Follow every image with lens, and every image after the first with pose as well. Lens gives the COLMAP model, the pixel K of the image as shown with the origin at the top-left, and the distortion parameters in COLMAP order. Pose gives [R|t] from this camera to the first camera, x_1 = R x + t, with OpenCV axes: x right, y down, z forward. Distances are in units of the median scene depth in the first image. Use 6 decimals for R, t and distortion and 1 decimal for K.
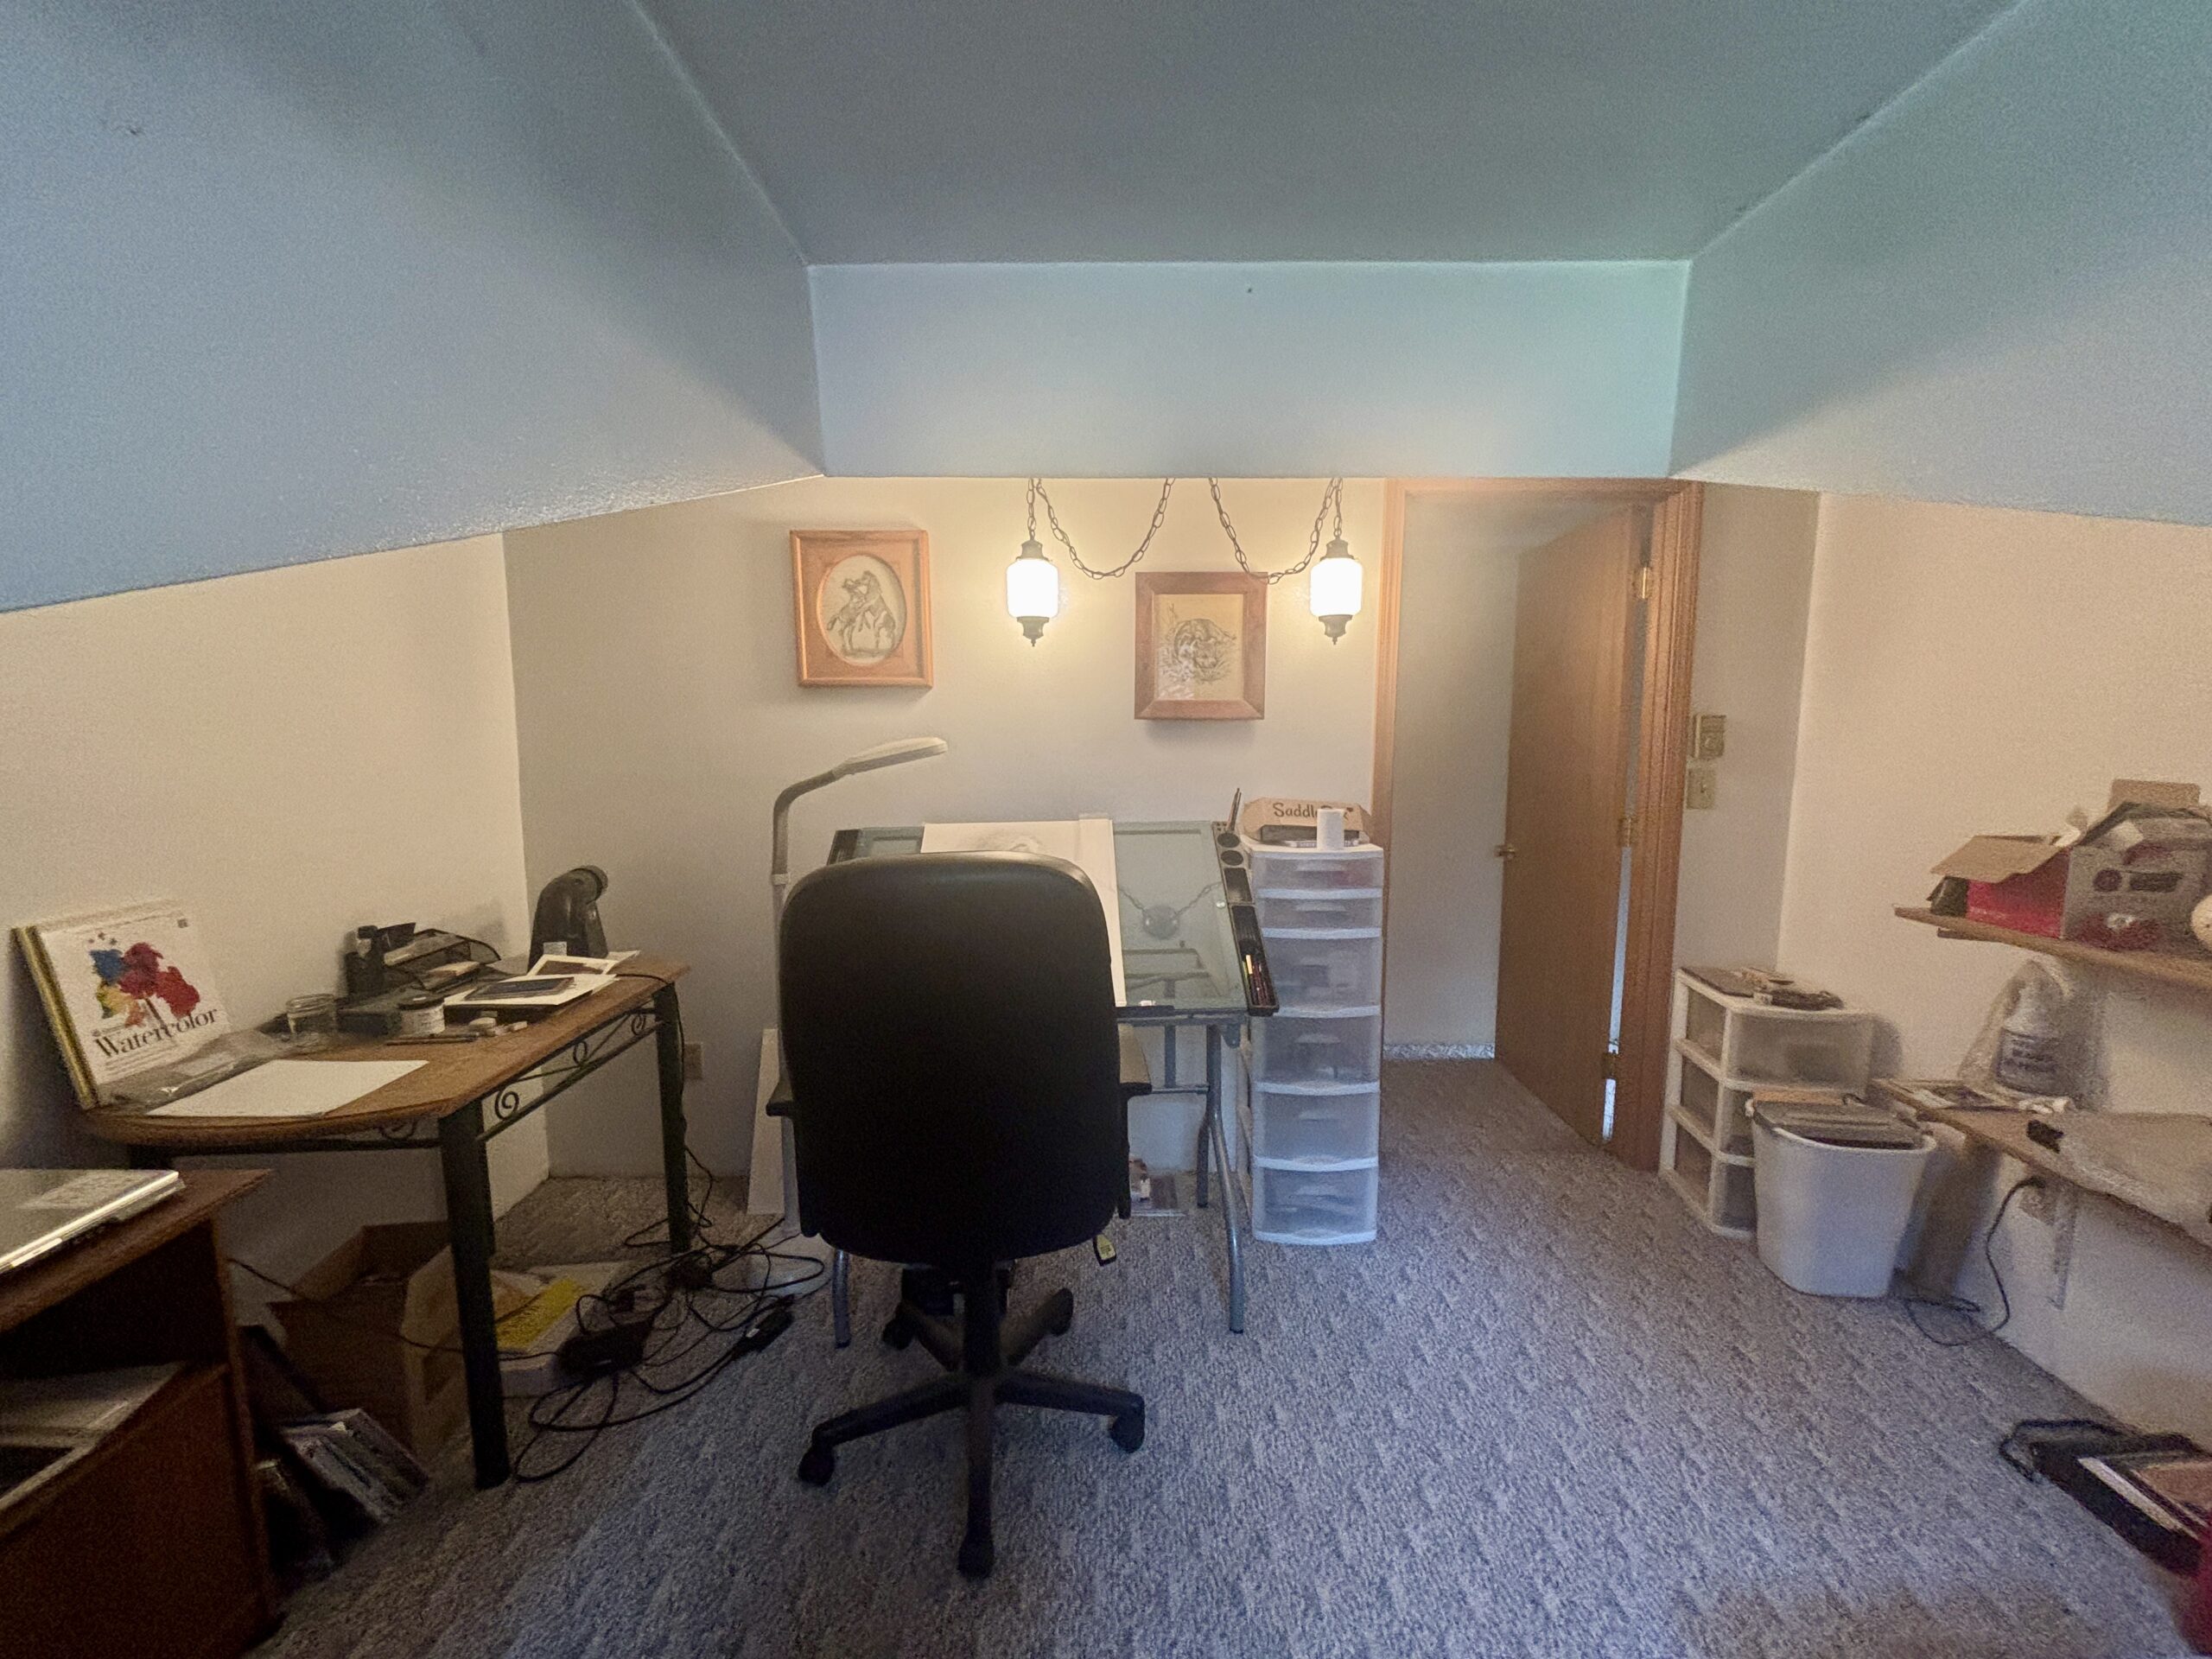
lens RADIAL K [[882.3, 0, 1113.9], [0, 882.3, 822.4], [0, 0, 1]] dist [-0.003442, -0.001775]
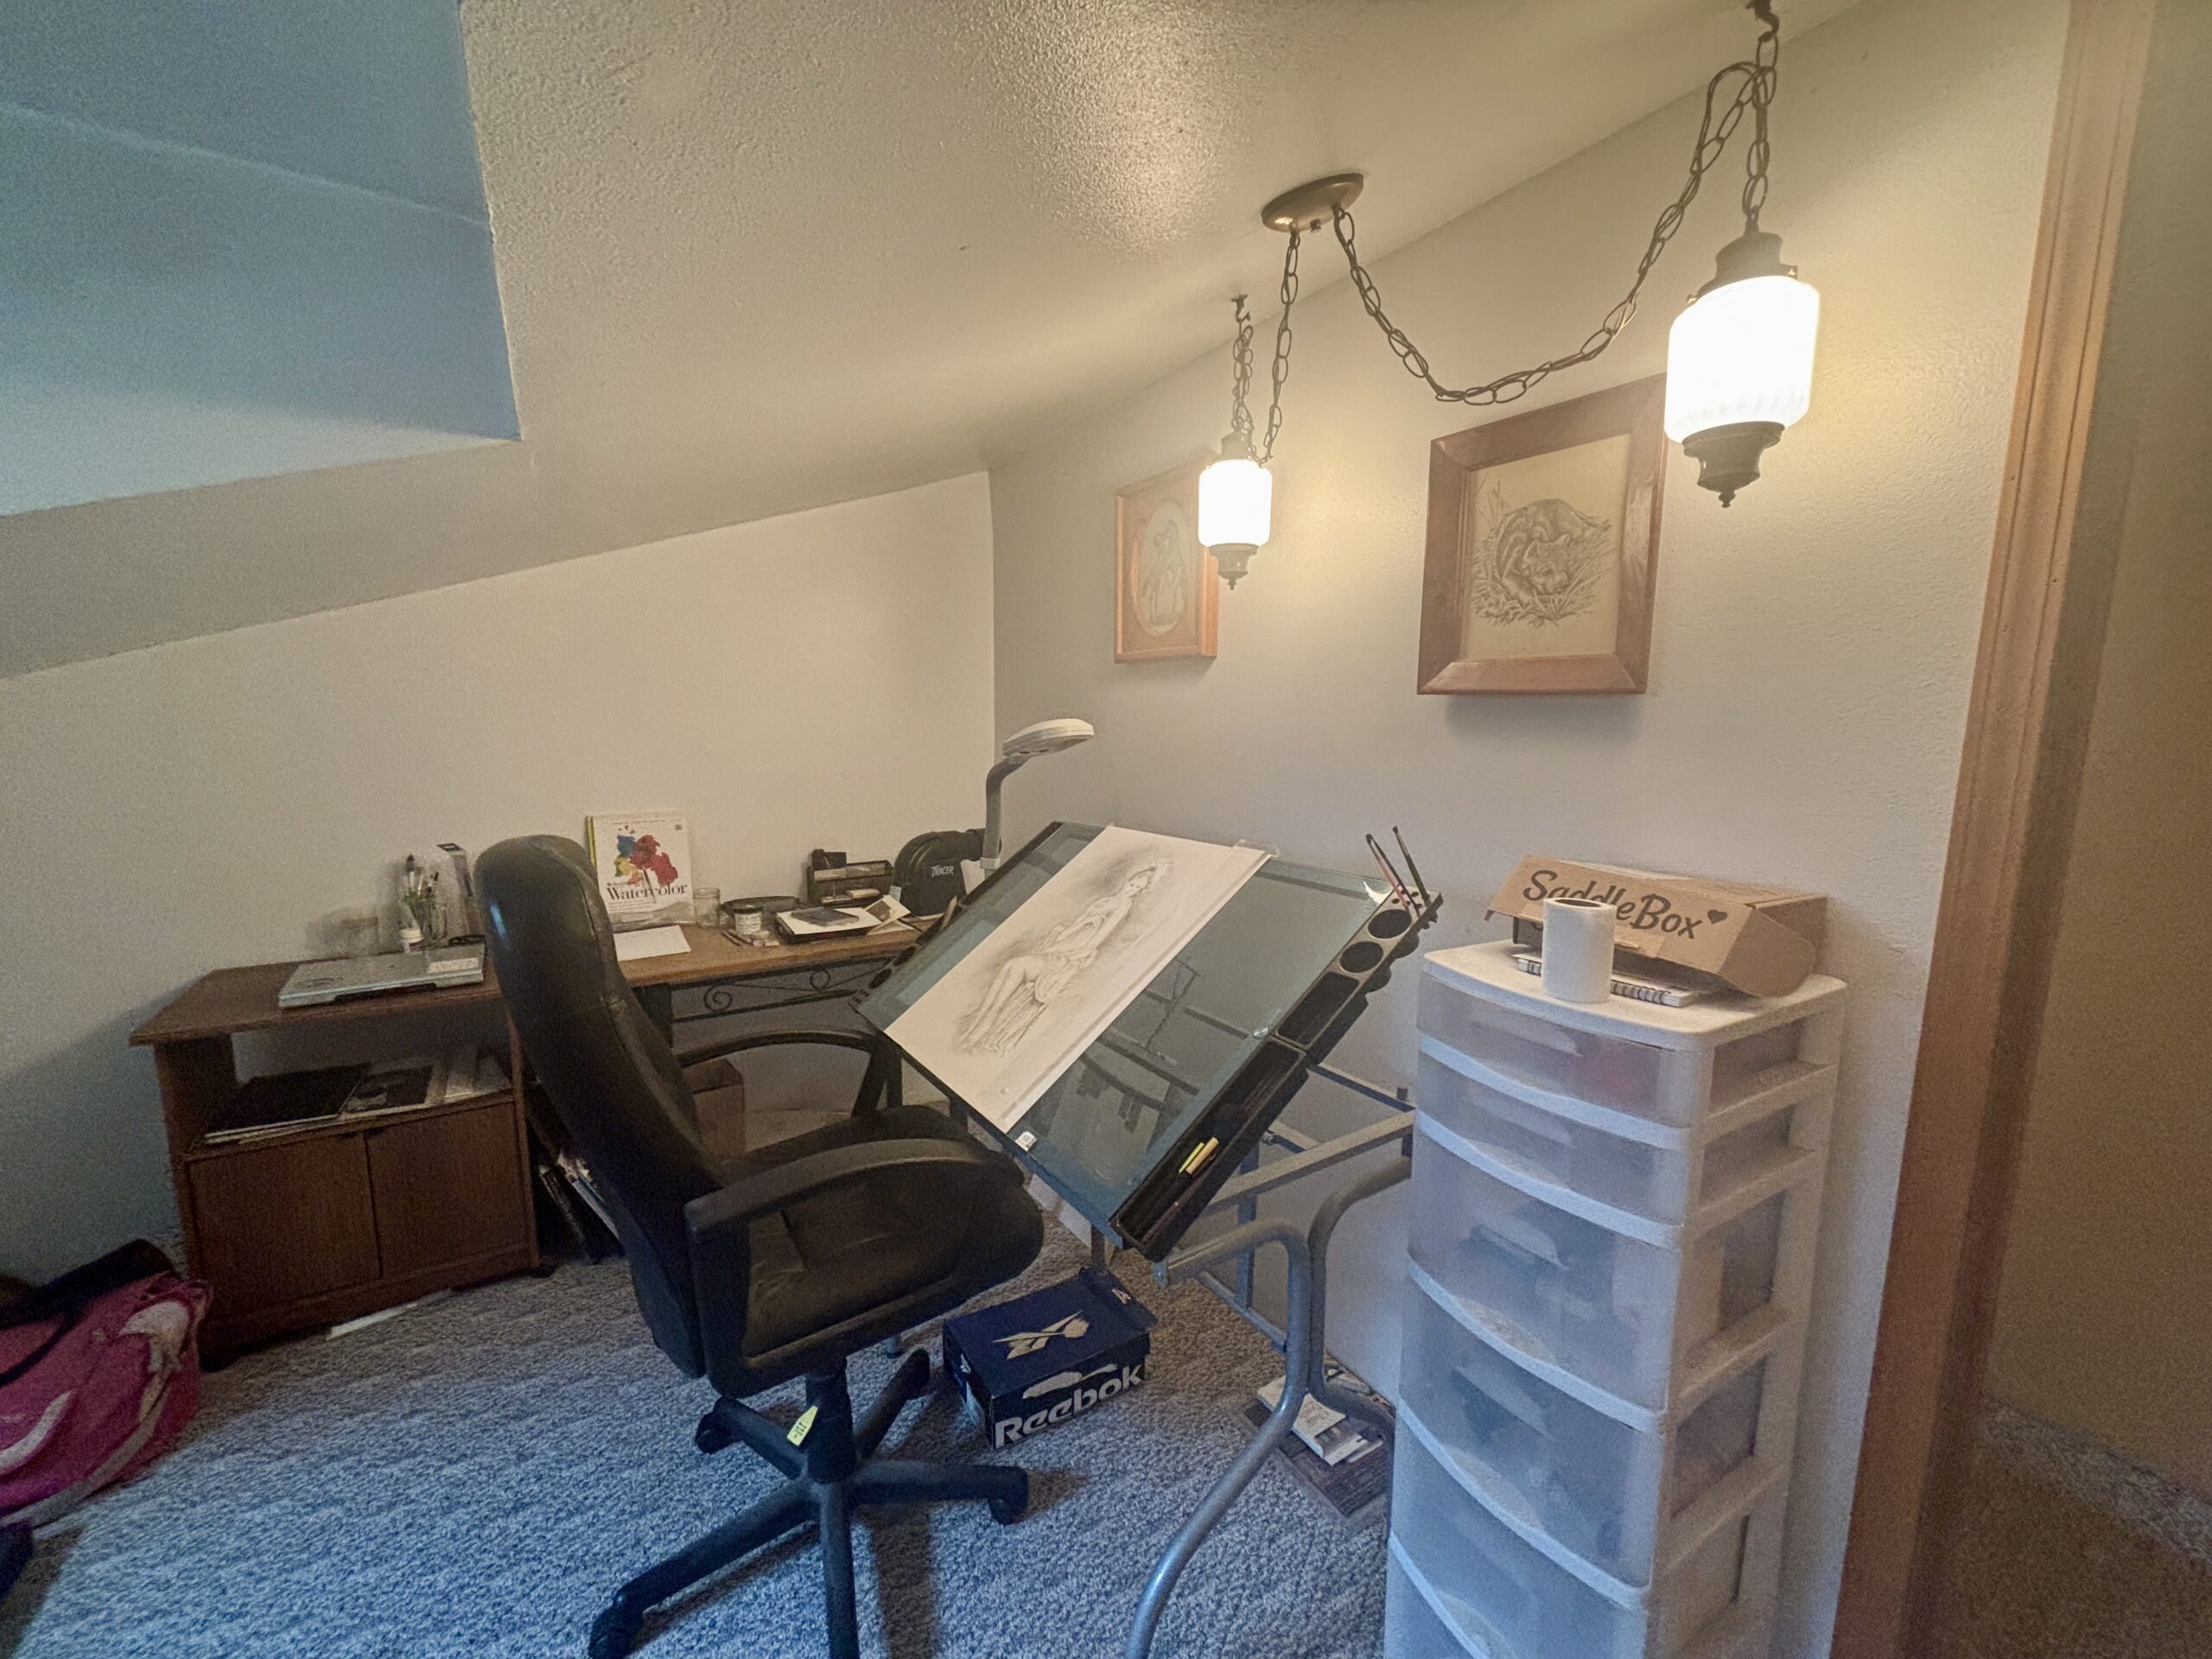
lens RADIAL K [[882.3, 0, 1111.0], [0, 882.3, 842.3], [0, 0, 1]] dist [-0.003442, -0.001775]
pose [[0.522912, 0.133838, -0.841813, 0.614675], [-0.102301, 0.990312, 0.093901, -0.078100], [0.846225, 0.037016, 0.531538, 0.743282]]
